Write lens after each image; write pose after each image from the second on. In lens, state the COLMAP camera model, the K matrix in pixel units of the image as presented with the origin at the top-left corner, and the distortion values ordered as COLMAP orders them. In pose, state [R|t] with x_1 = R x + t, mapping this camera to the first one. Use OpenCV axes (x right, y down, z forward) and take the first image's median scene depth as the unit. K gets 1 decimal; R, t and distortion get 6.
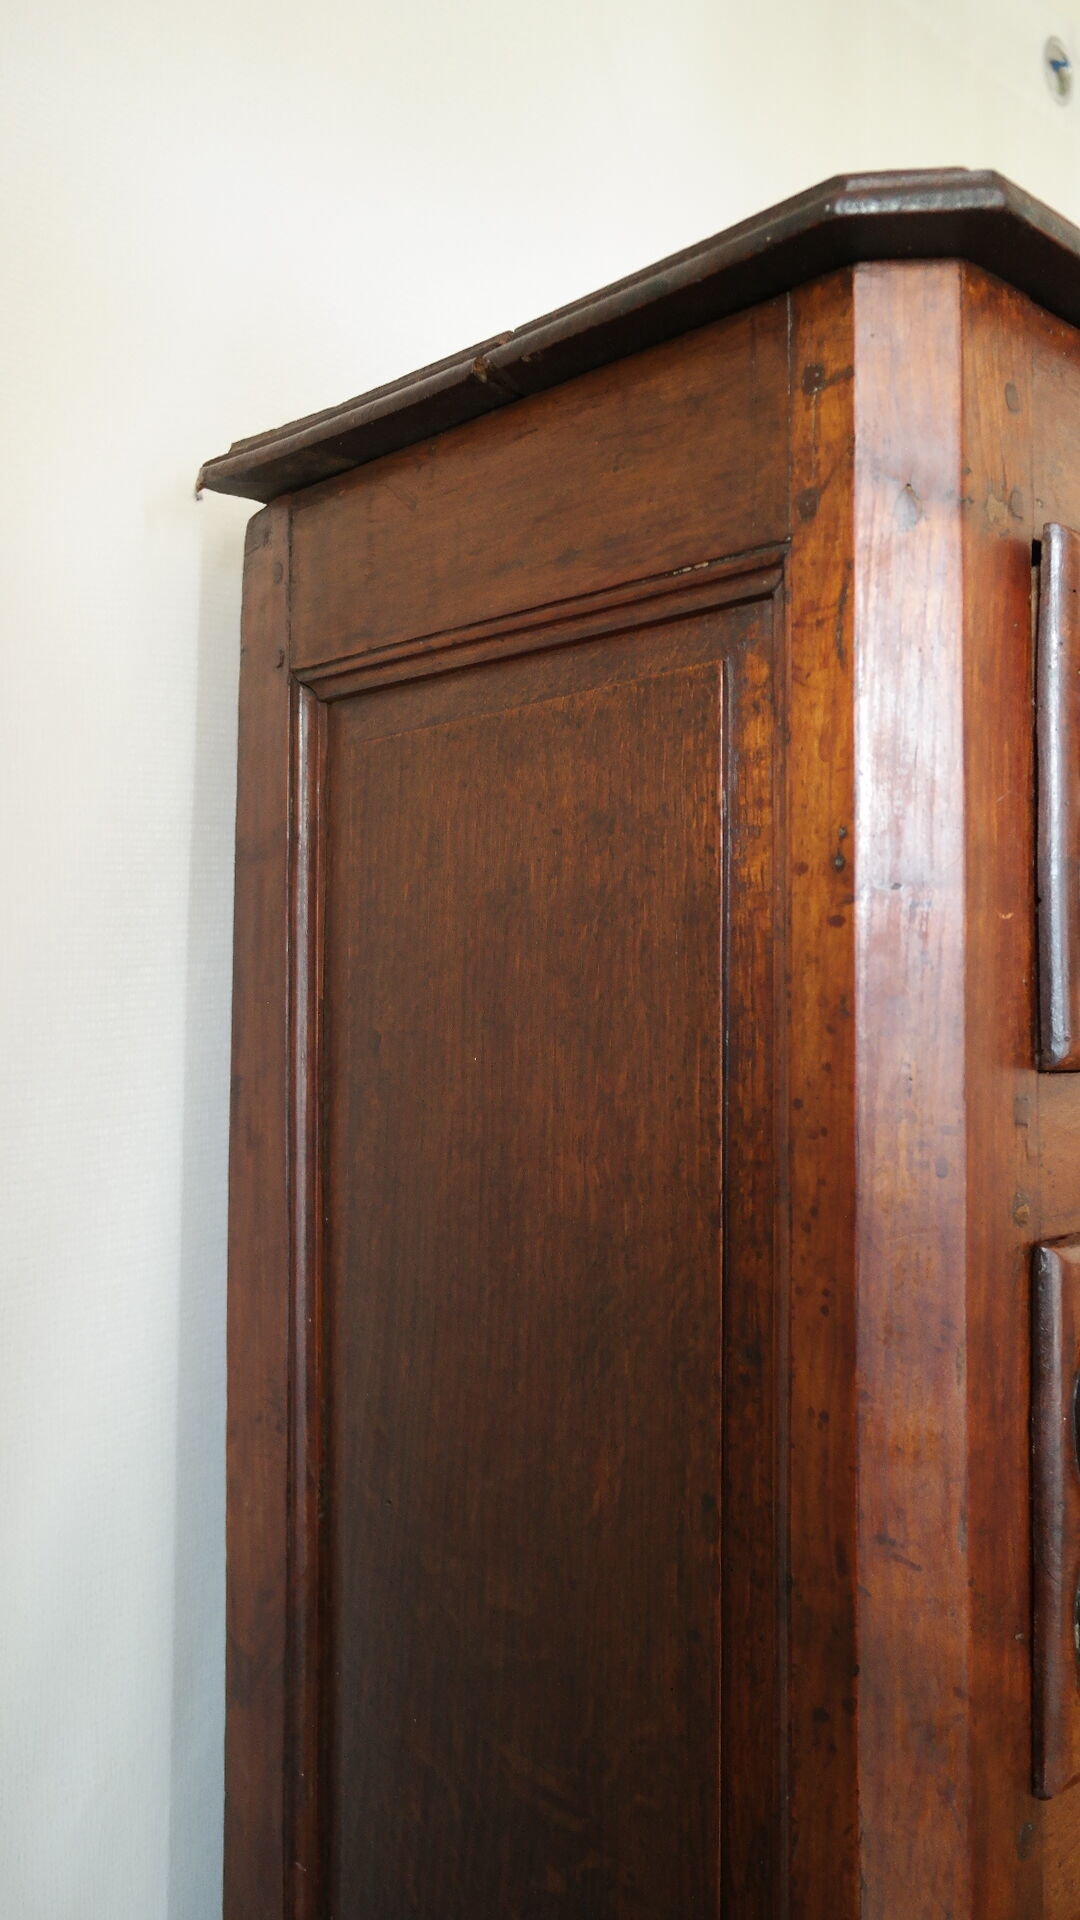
lens RADIAL K [[1663.9, 0, 540.0], [0, 1663.9, 960.0], [0, 0, 1]] dist [0.003592, 0.002447]
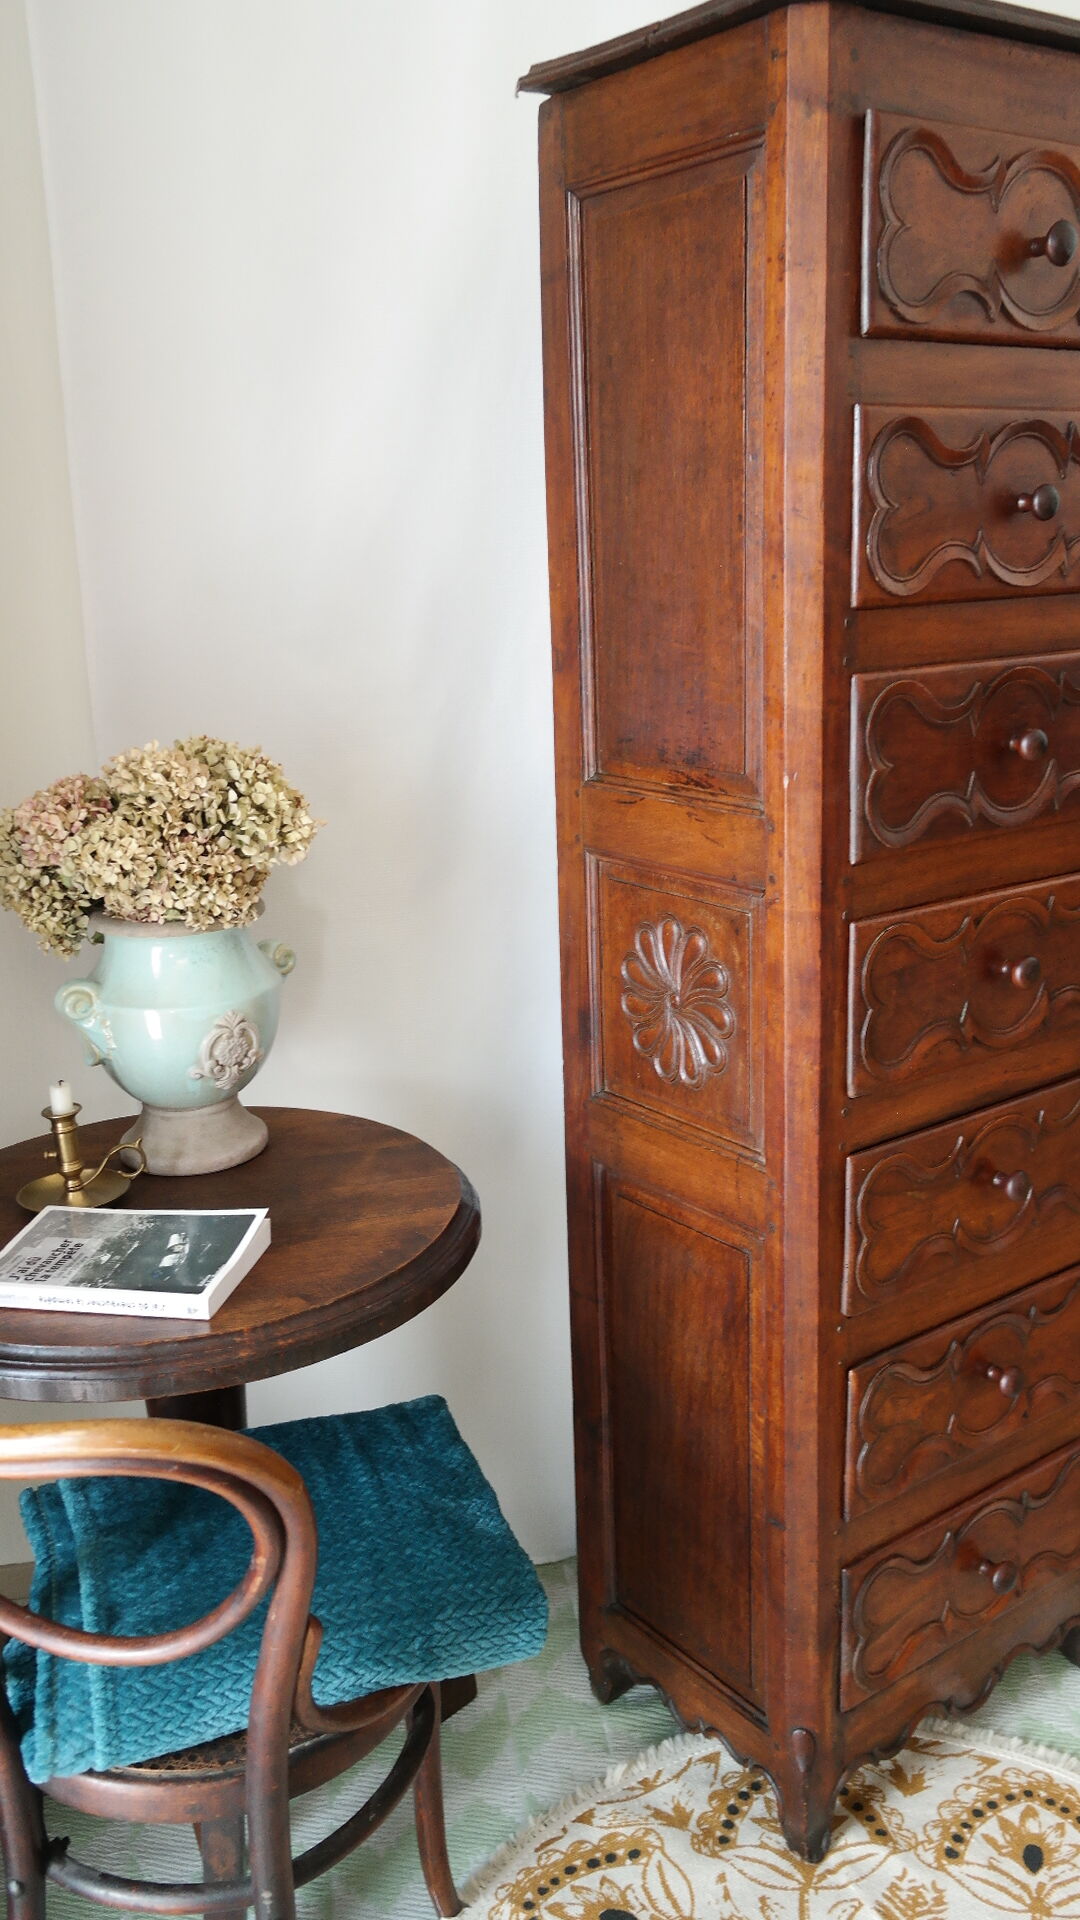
lens RADIAL K [[1767.0, 0, 458.6], [0, 1767.0, 960.0], [0, 0, 1]] dist [0.004199, 0.012053]
pose [[0.983175, -0.004064, -0.182623, 0.160043], [0.055443, 0.959228, 0.277141, 0.181852], [0.174051, -0.282603, 0.943314, -1.825808]]
